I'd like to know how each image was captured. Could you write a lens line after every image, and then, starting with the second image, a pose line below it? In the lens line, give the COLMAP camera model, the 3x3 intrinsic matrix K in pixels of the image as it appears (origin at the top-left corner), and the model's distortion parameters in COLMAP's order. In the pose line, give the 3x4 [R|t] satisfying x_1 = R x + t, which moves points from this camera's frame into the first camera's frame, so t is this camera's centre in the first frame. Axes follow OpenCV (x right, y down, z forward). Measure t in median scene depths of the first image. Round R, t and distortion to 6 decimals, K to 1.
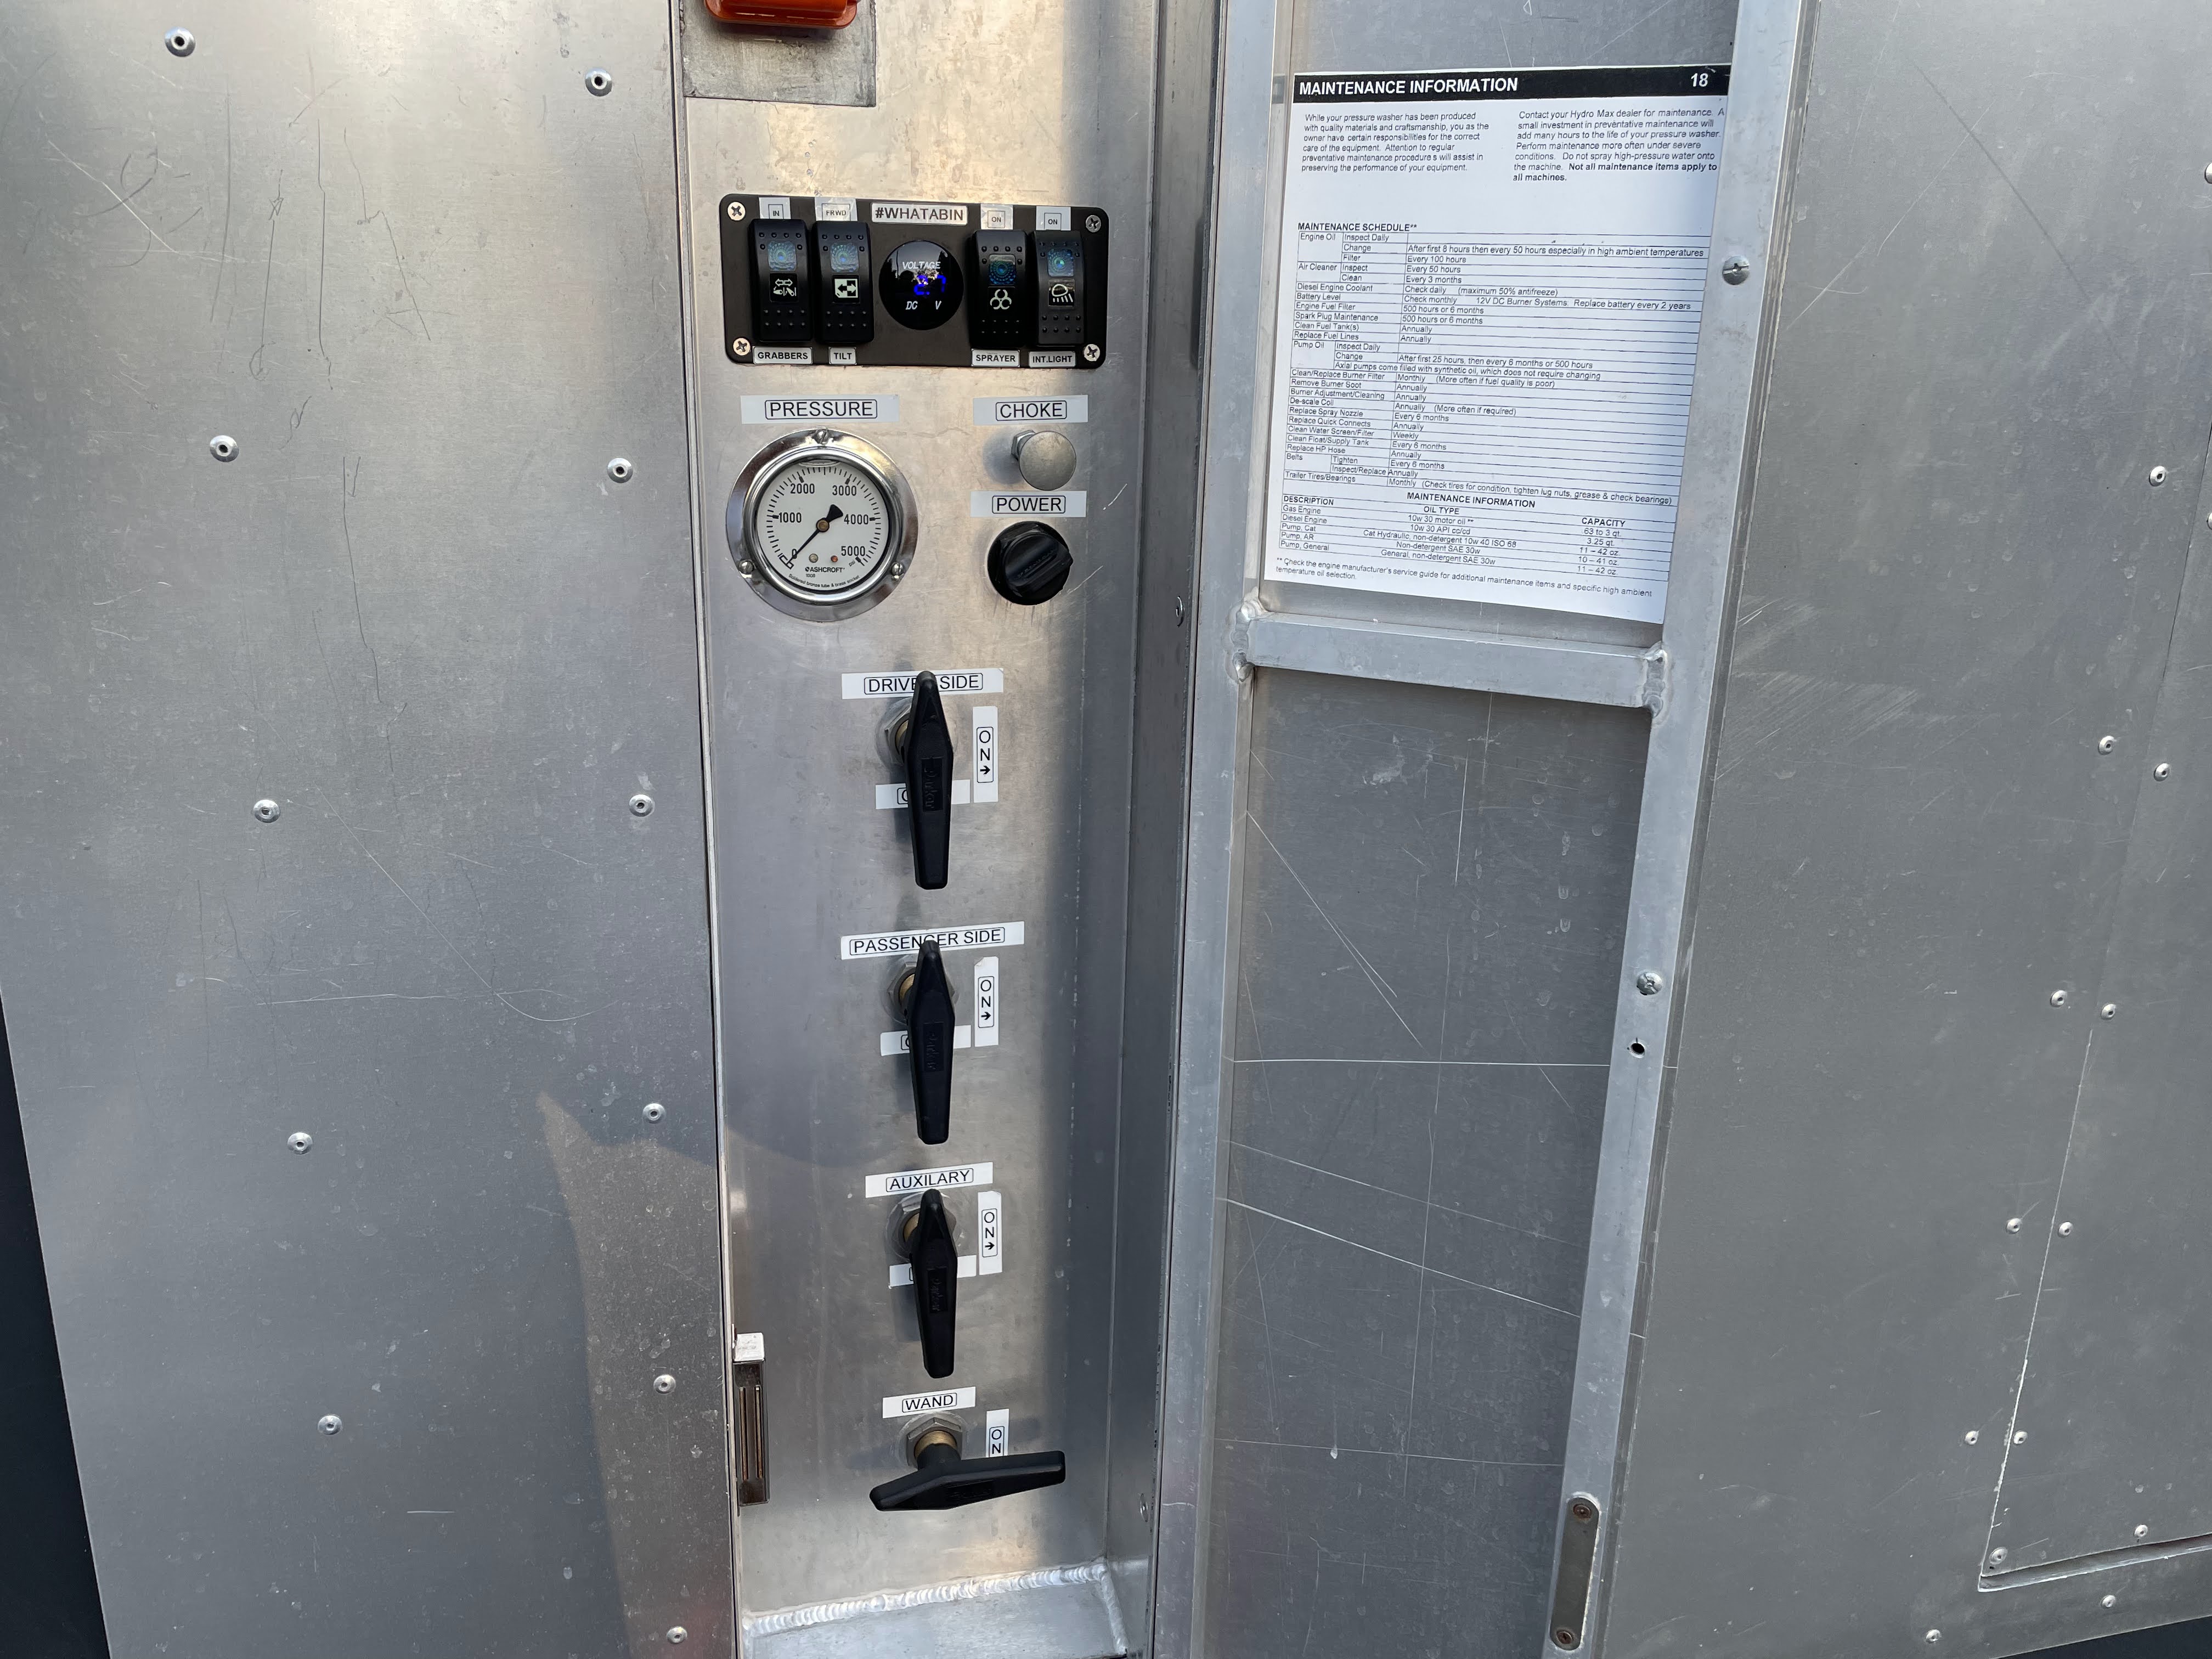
lens RADIAL K [[1671.9, 0, 1082.5], [0, 1671.9, 799.2], [0, 0, 1]] dist [0.079631, -0.106018]
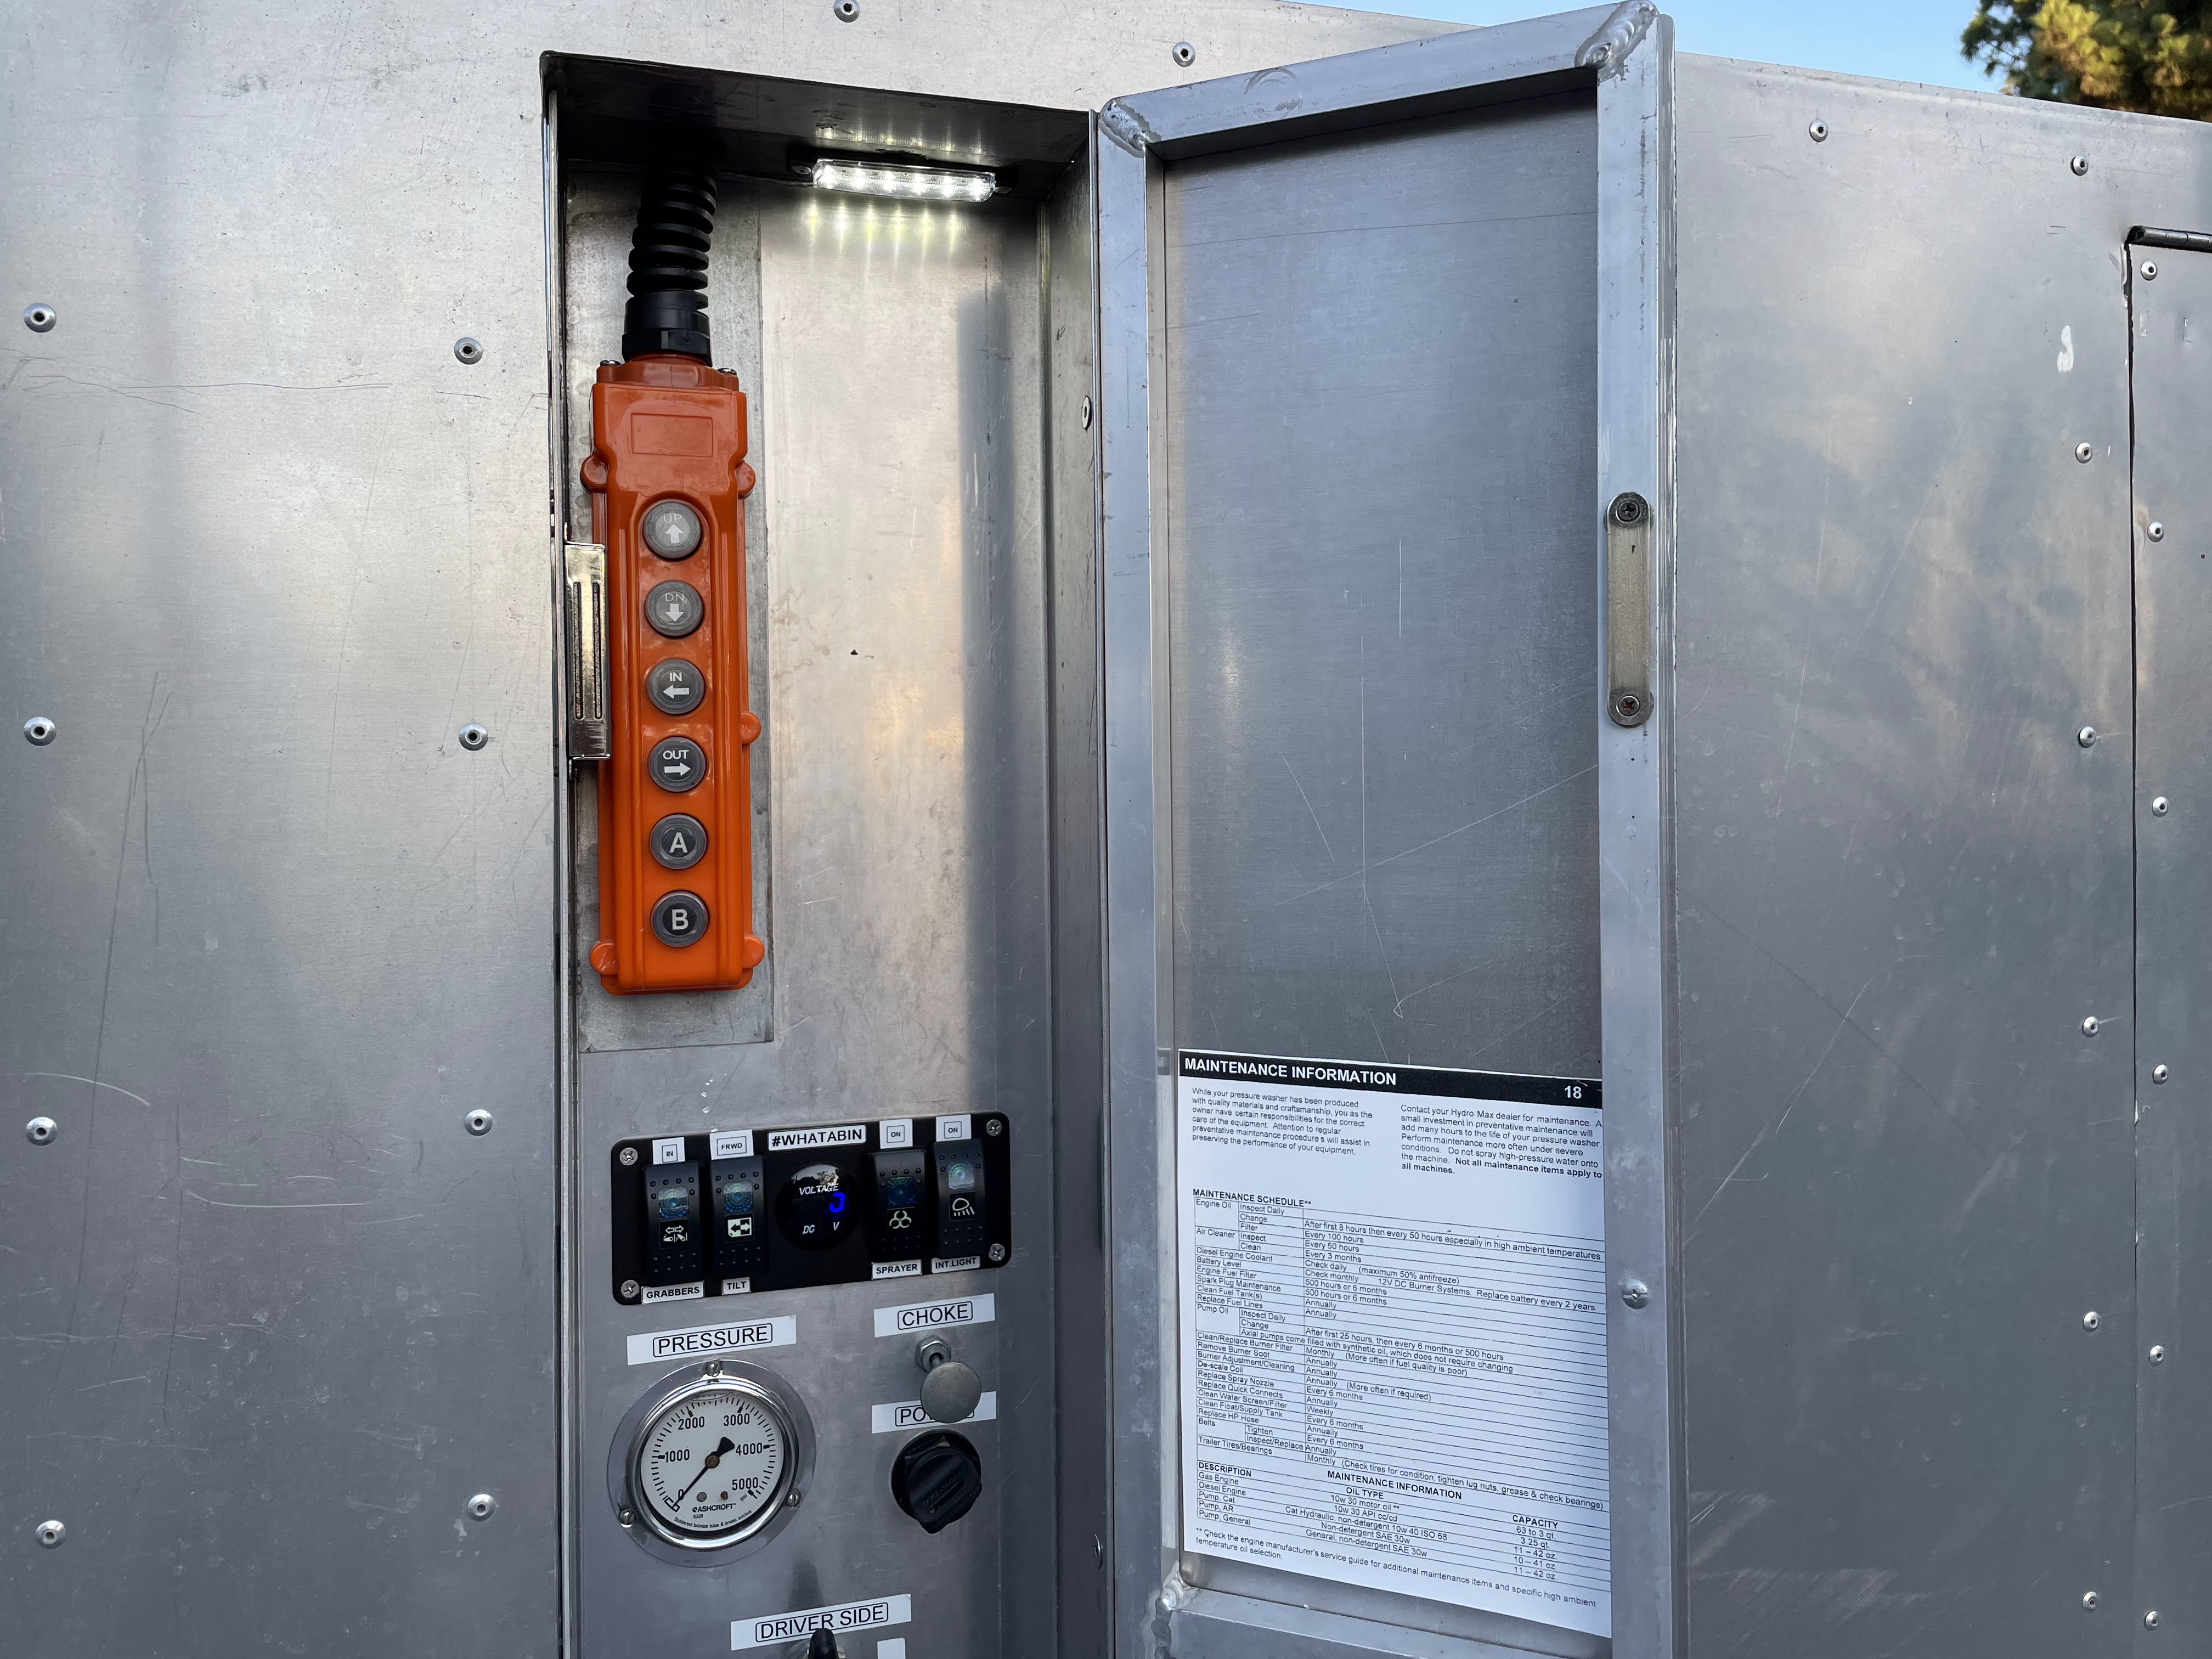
lens RADIAL K [[1671.9, 0, 1087.5], [0, 1671.9, 810.0], [0, 0, 1]] dist [0.079631, -0.106018]
pose [[0.998820, -0.034280, 0.034408, 0.034835], [0.042320, 0.961864, -0.270233, -0.257468], [-0.023832, 0.271370, 0.962180, -0.008607]]
